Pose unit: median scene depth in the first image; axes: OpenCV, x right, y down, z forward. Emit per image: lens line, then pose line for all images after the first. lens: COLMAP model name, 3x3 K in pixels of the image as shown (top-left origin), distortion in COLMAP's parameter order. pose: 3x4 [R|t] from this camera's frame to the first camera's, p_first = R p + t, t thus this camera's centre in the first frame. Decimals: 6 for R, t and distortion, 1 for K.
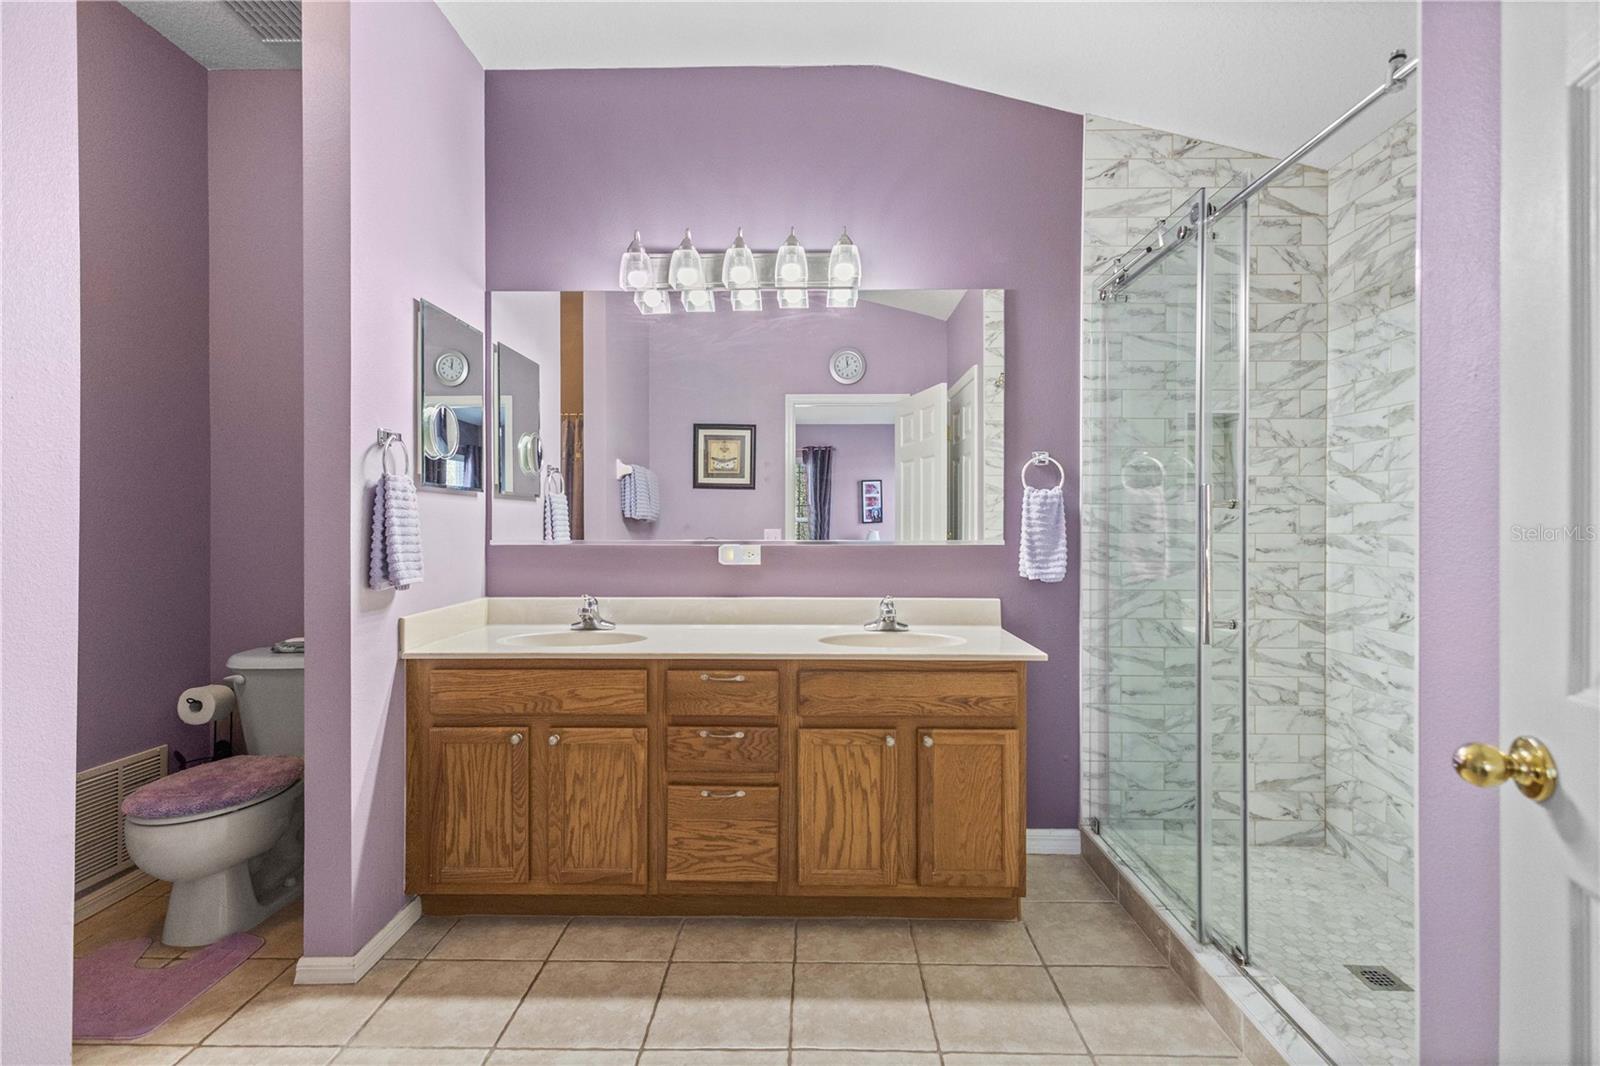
lens RADIAL K [[755.5, 0, 799.5], [0, 755.5, 533.8], [0, 0, 1]] dist [0.005630, -0.000186]
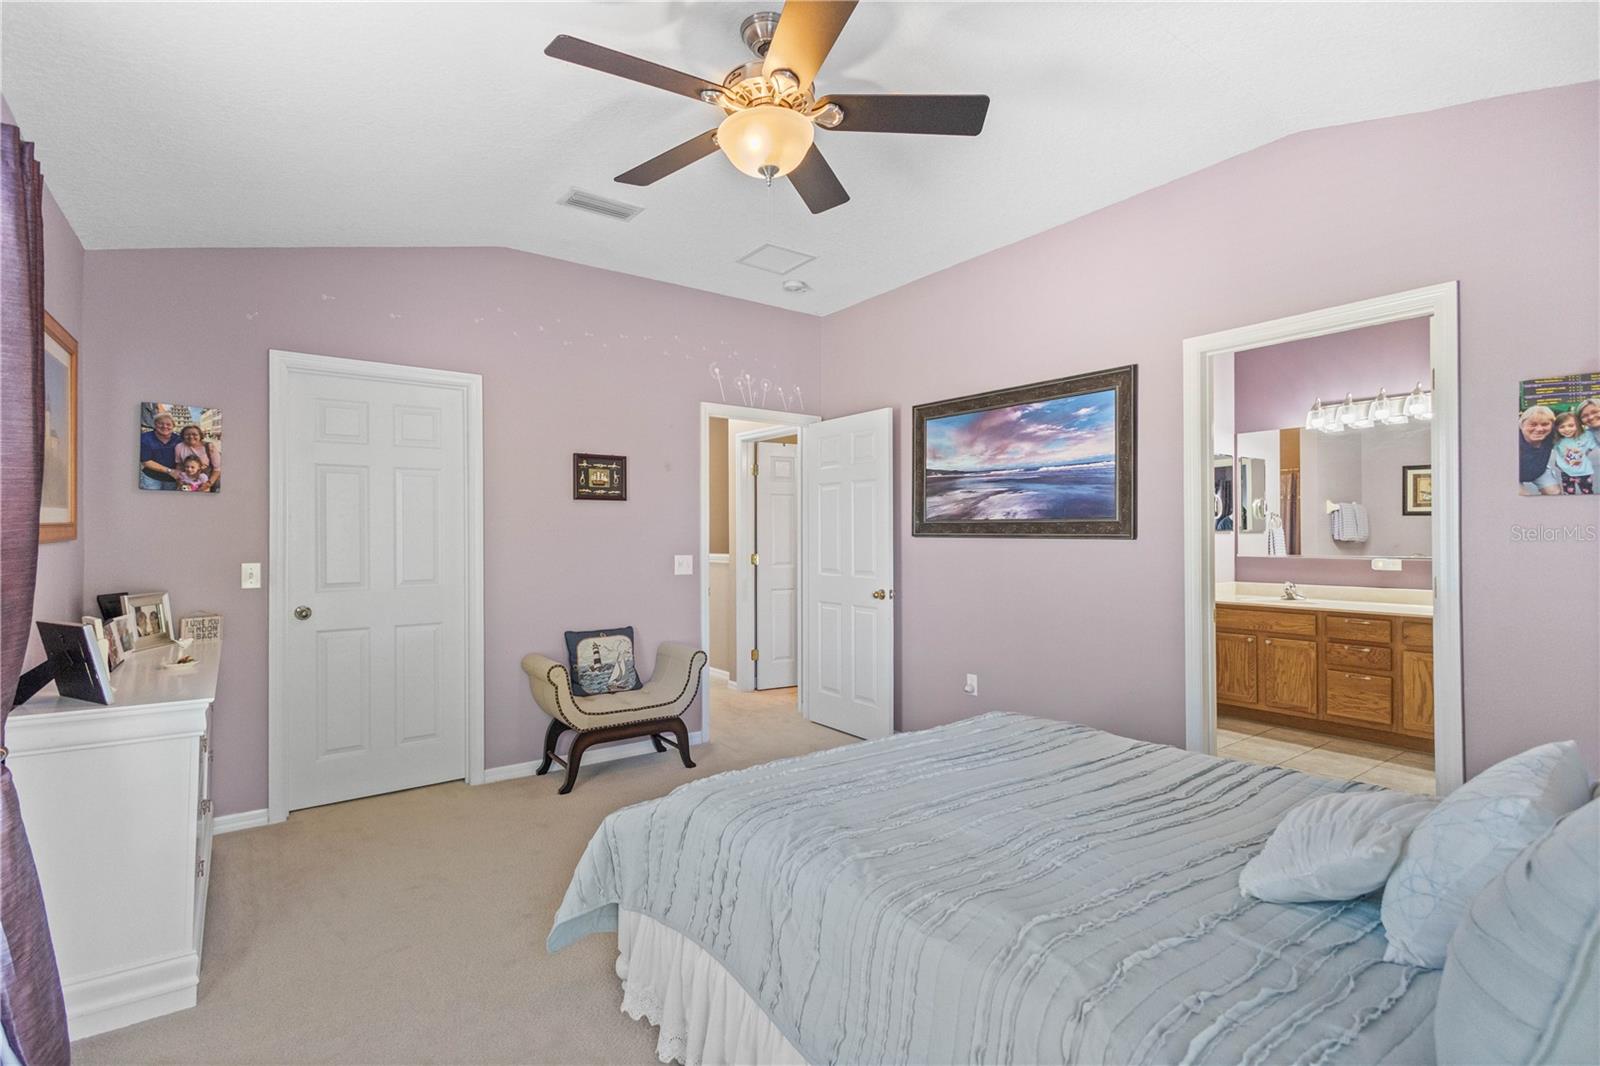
lens RADIAL K [[755.5, 0, 800.4], [0, 755.5, 534.3], [0, 0, 1]] dist [0.005630, -0.000186]
pose [[0.616674, -0.007970, -0.787178, 0.532867], [-0.002862, 0.999919, -0.012366, -0.019893], [0.787213, 0.009879, 0.616602, -1.341069]]
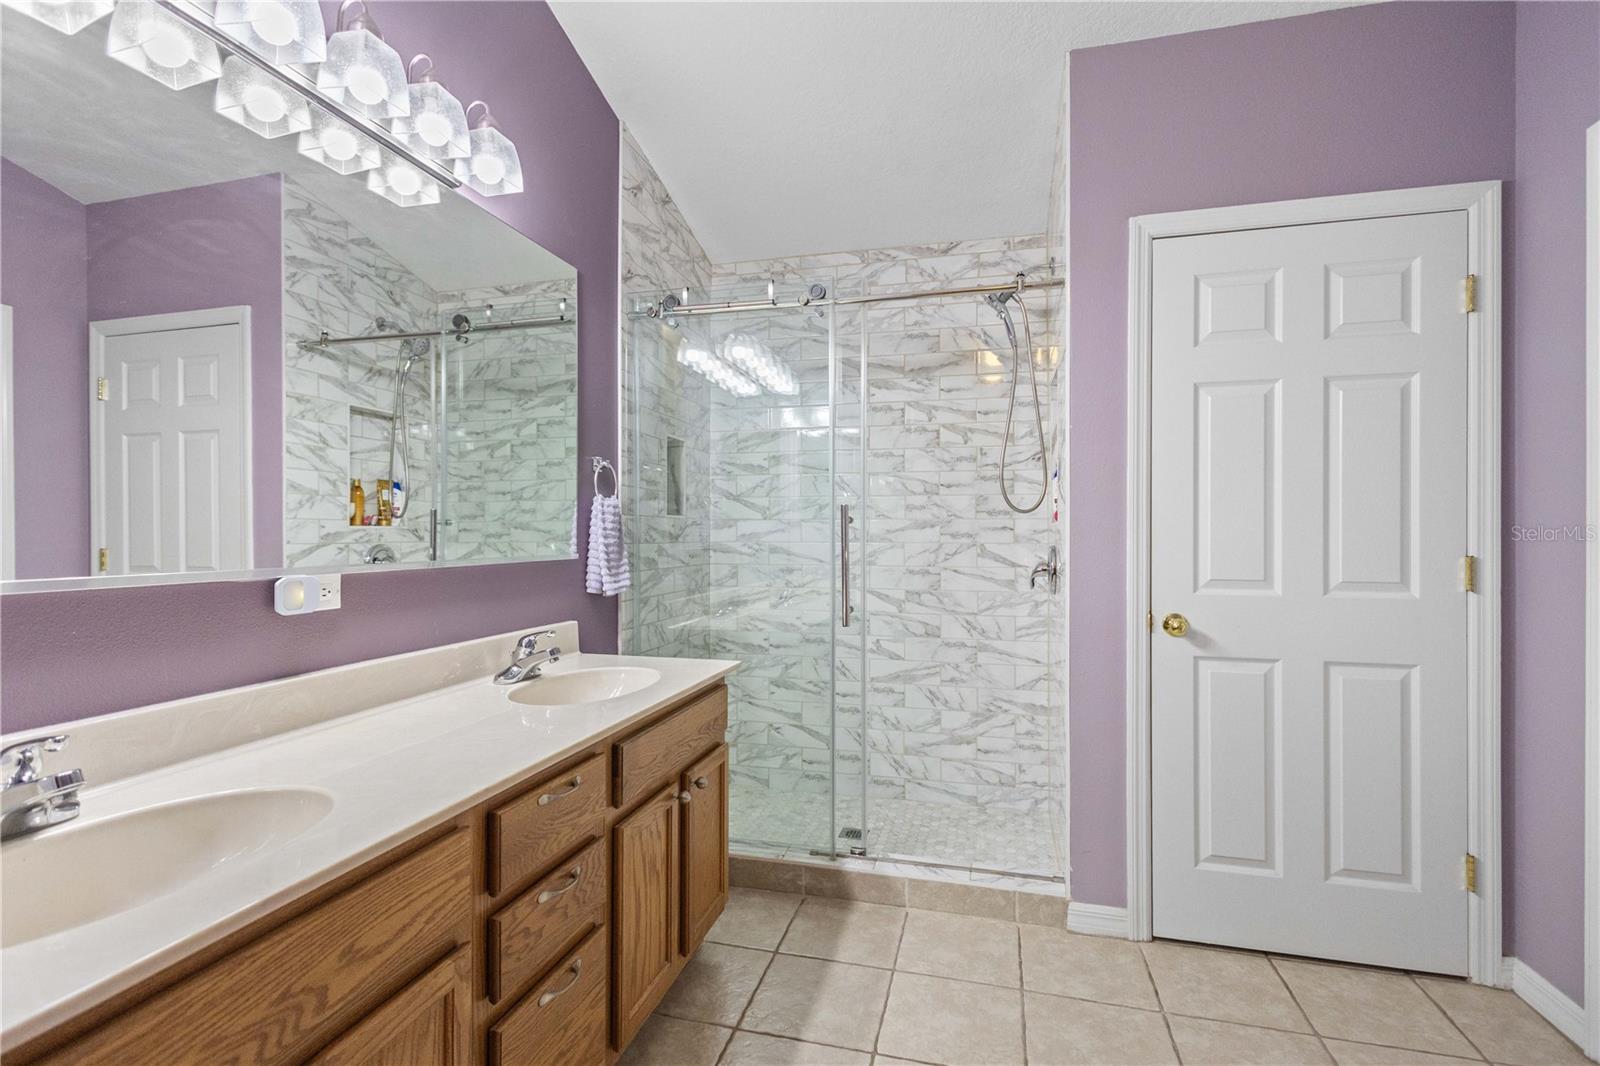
lens RADIAL K [[755.5, 0, 807.2], [0, 755.5, 536.0], [0, 0, 1]] dist [0.005630, -0.000186]
pose [[0.216057, -0.003455, 0.976375, -0.580100], [0.012077, 0.999927, 0.000866, -0.010152], [-0.976306, 0.011604, 0.216083, 0.600150]]
